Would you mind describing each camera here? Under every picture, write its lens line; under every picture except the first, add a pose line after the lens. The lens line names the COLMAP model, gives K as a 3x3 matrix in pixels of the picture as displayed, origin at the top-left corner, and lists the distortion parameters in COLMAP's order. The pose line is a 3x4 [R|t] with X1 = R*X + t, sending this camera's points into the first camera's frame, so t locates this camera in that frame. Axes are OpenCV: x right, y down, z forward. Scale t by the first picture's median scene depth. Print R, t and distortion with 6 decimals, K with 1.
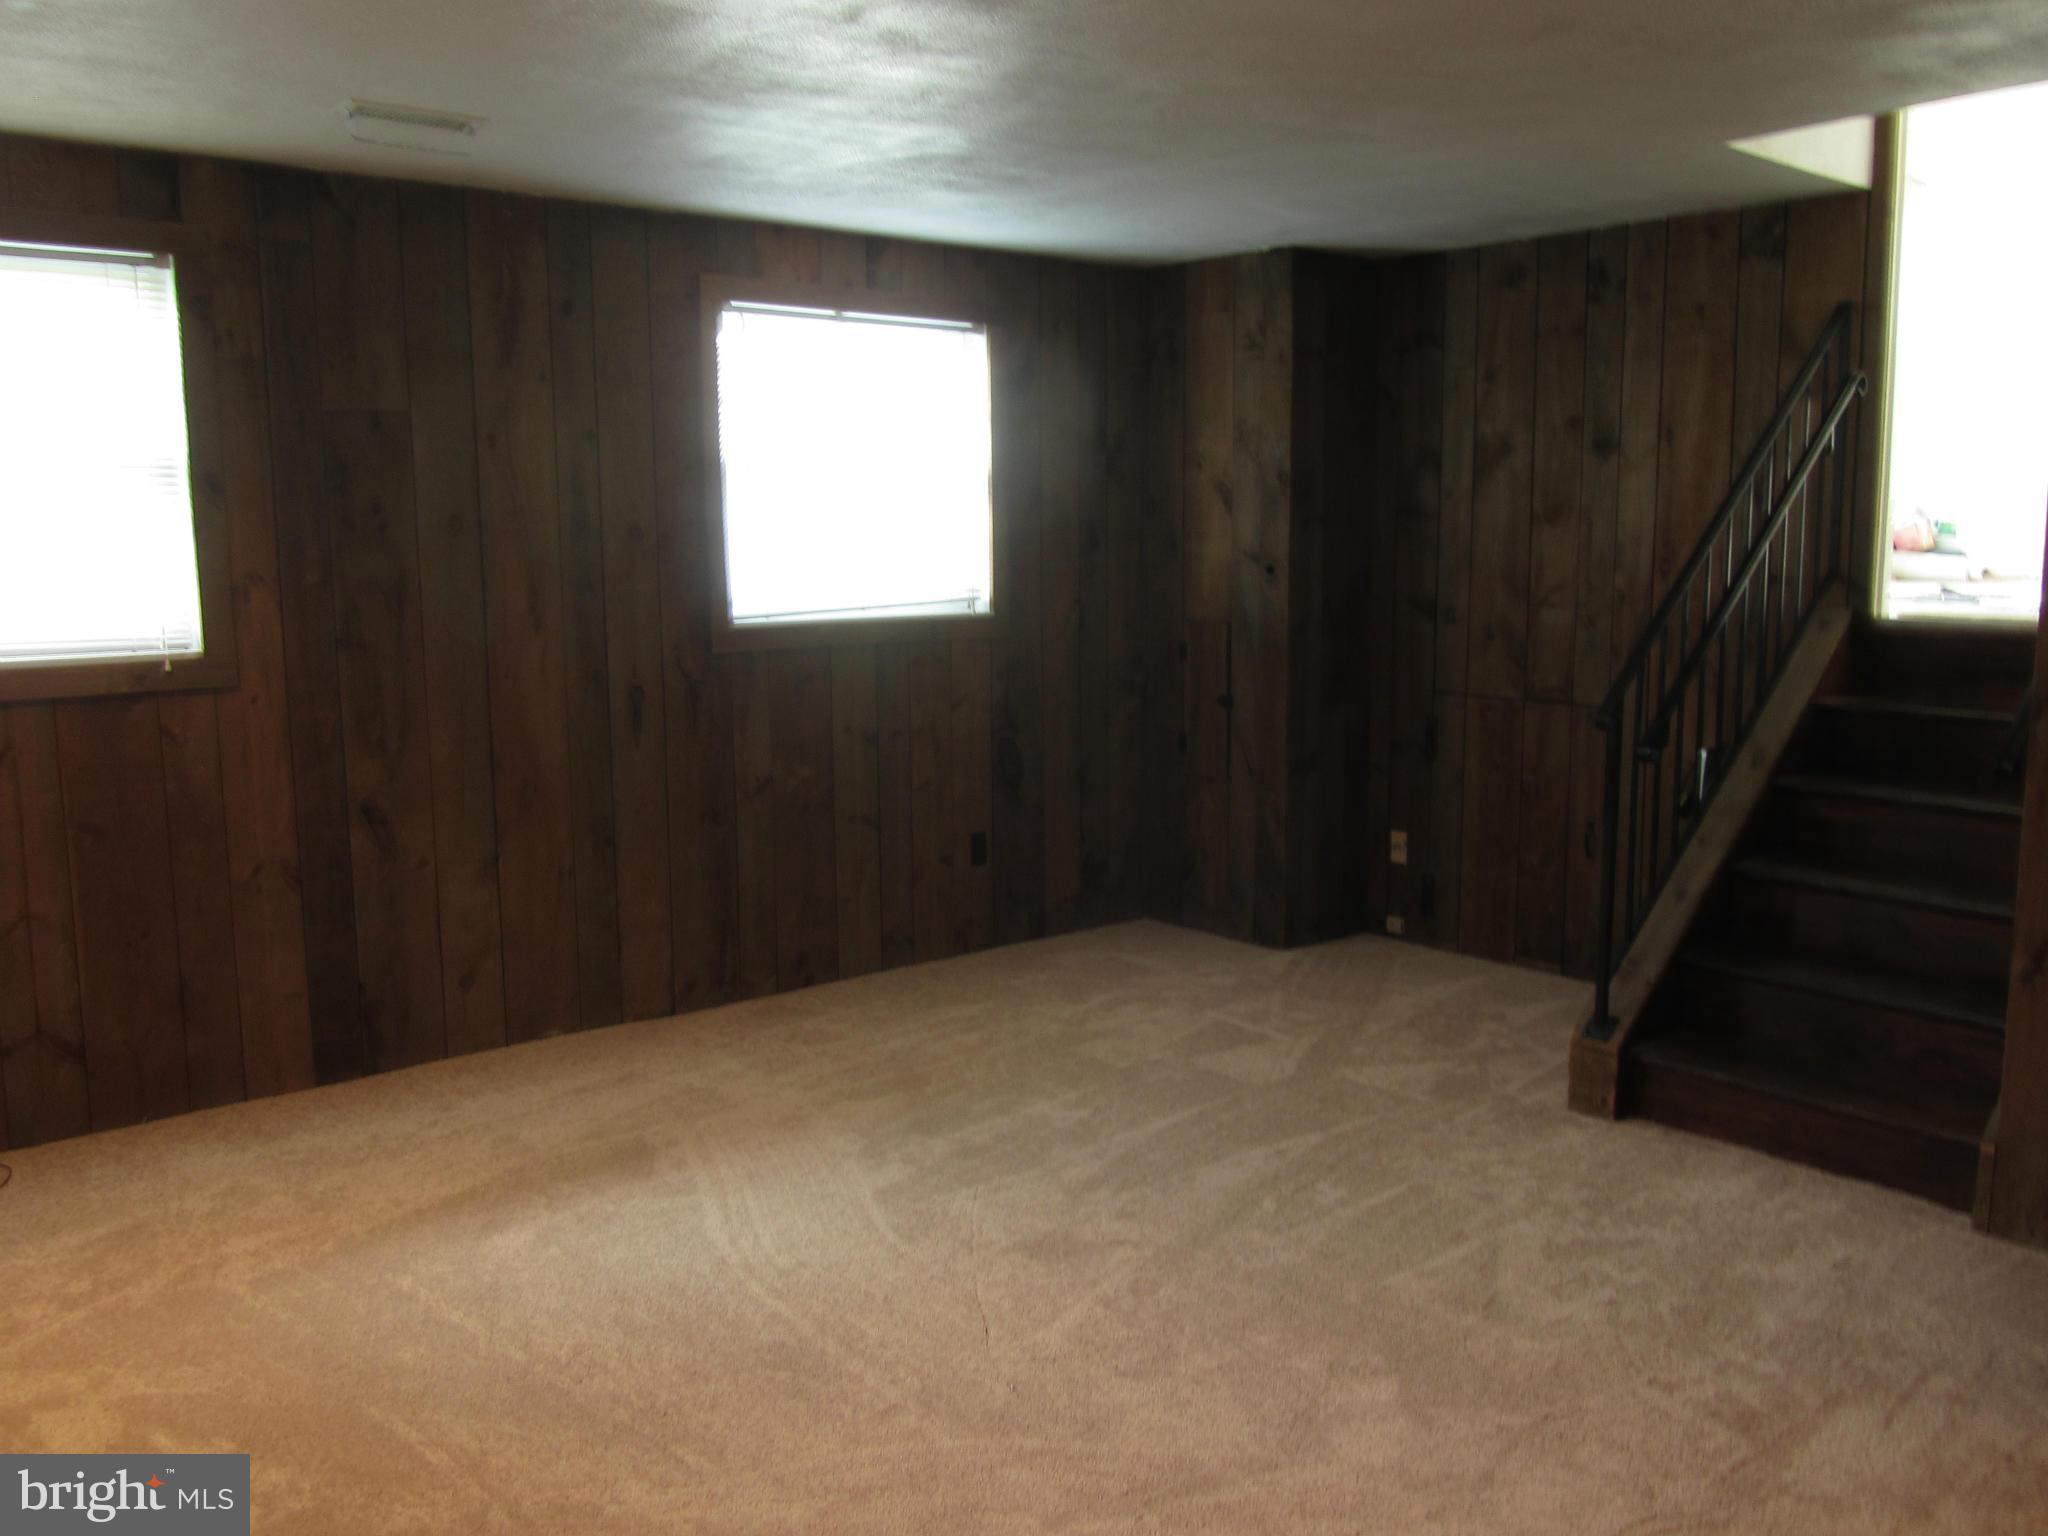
lens RADIAL K [[1726.1, 0, 1026.8], [0, 1726.1, 770.8], [0, 0, 1]] dist [-0.020661, 0.008586]
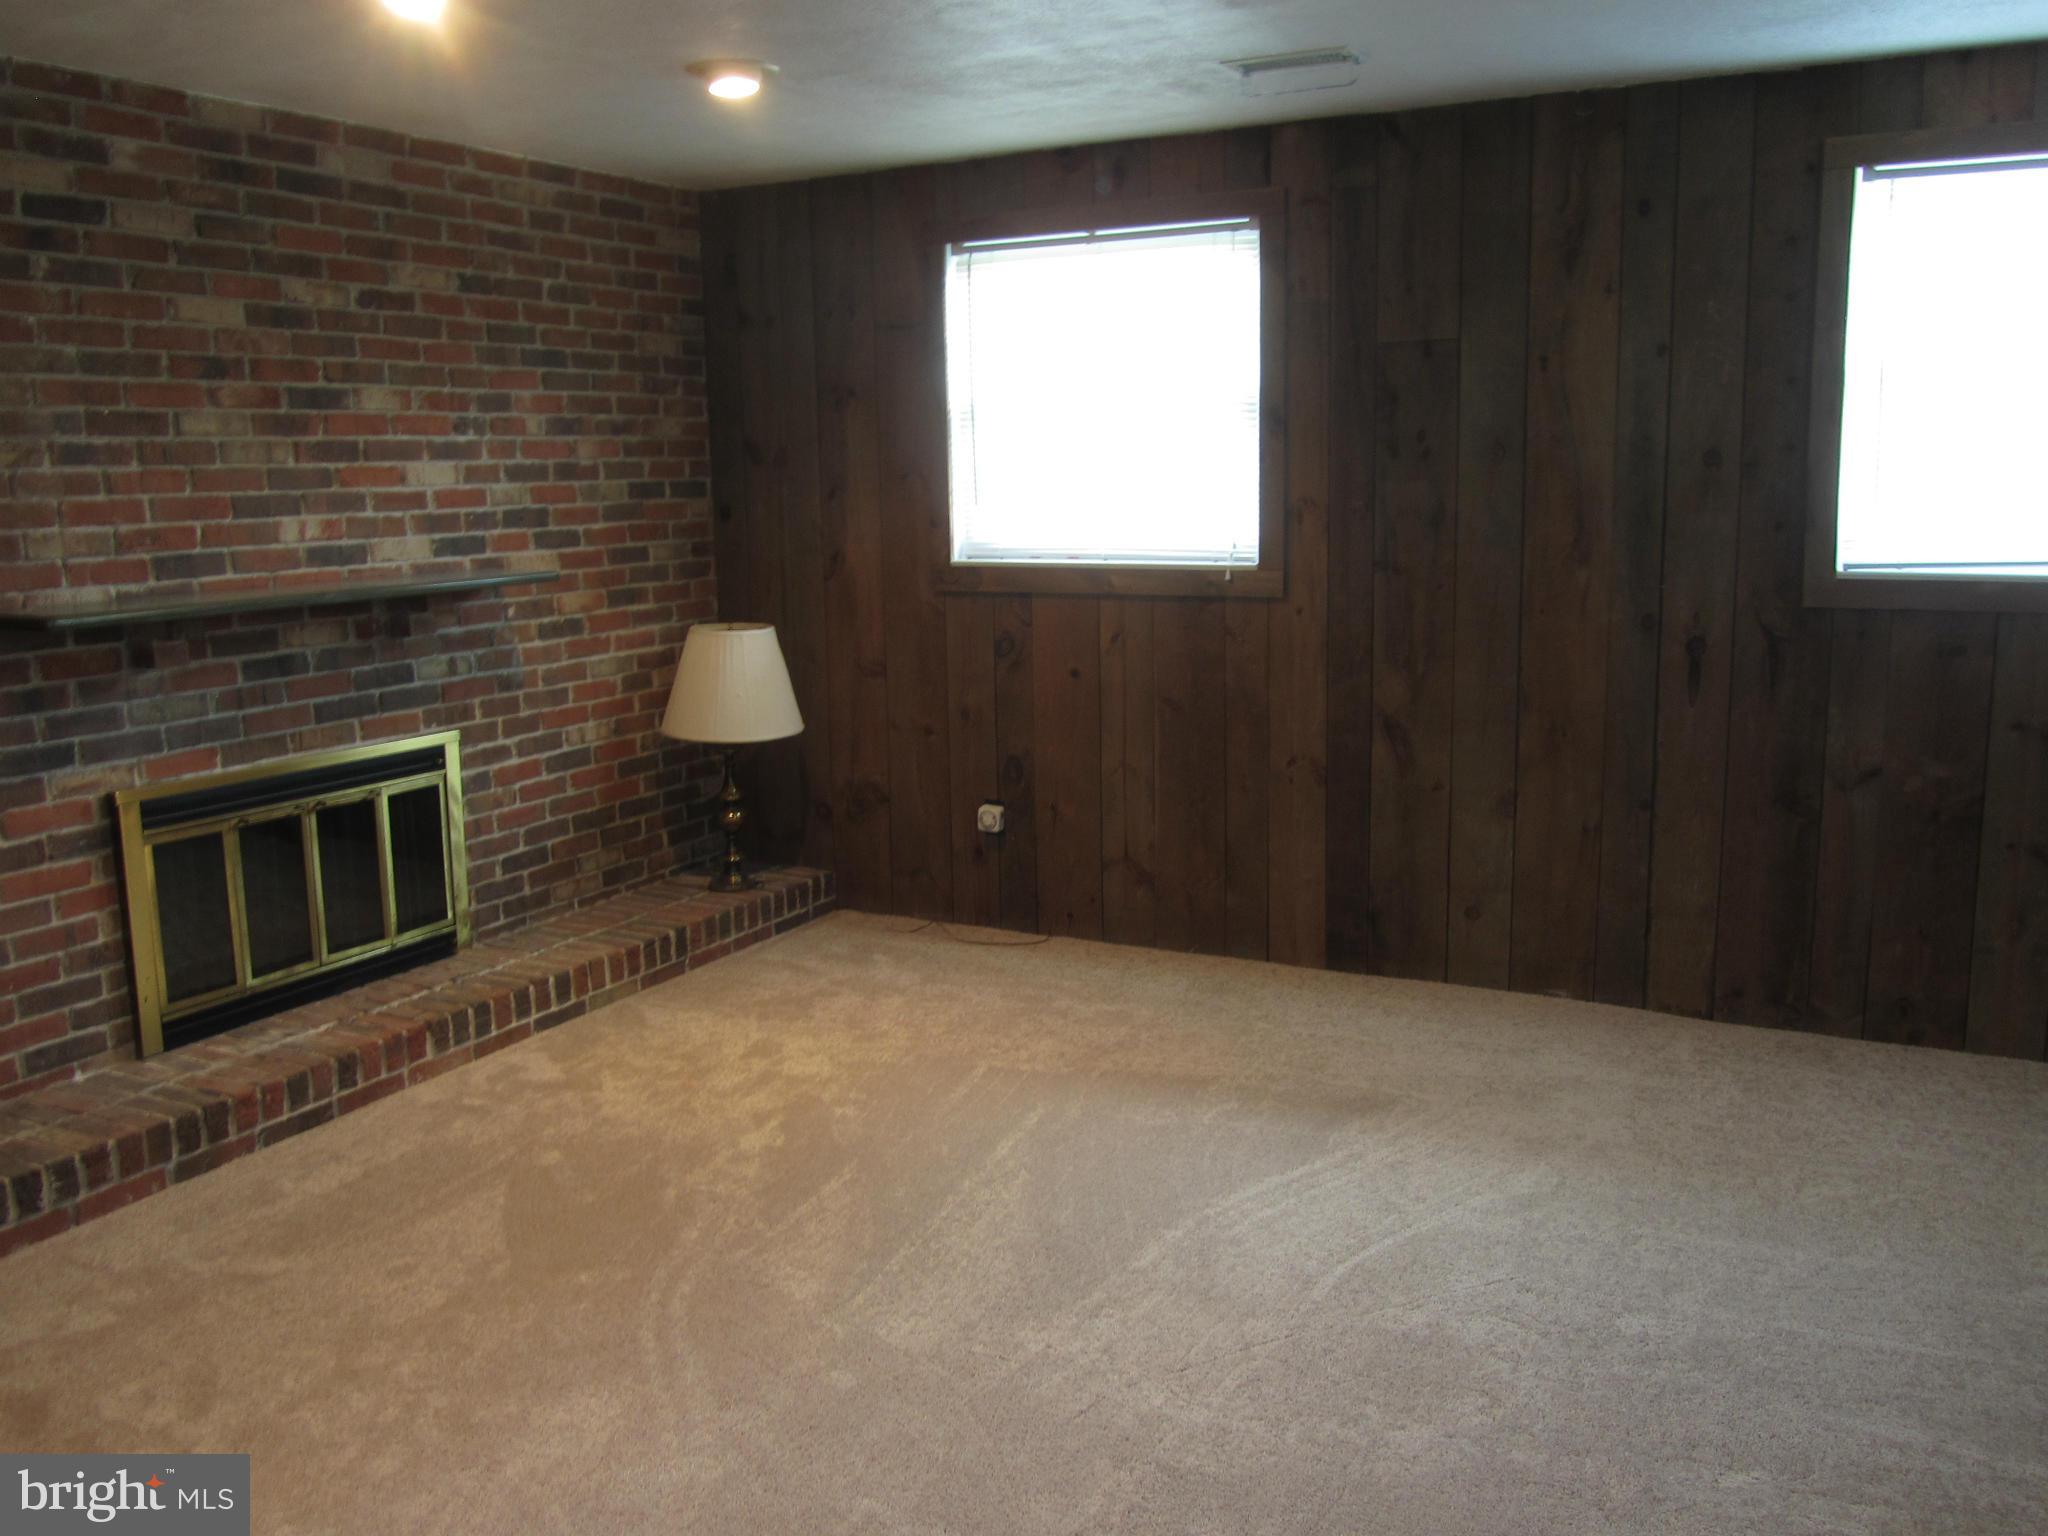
lens RADIAL K [[1726.1, 0, 1026.8], [0, 1726.1, 763.2], [0, 0, 1]] dist [-0.020661, 0.008586]
pose [[0.370125, 0.159240, -0.915232, 0.510417], [-0.118585, 0.985238, 0.123464, -0.059468], [0.921382, 0.062836, 0.383545, 0.402549]]
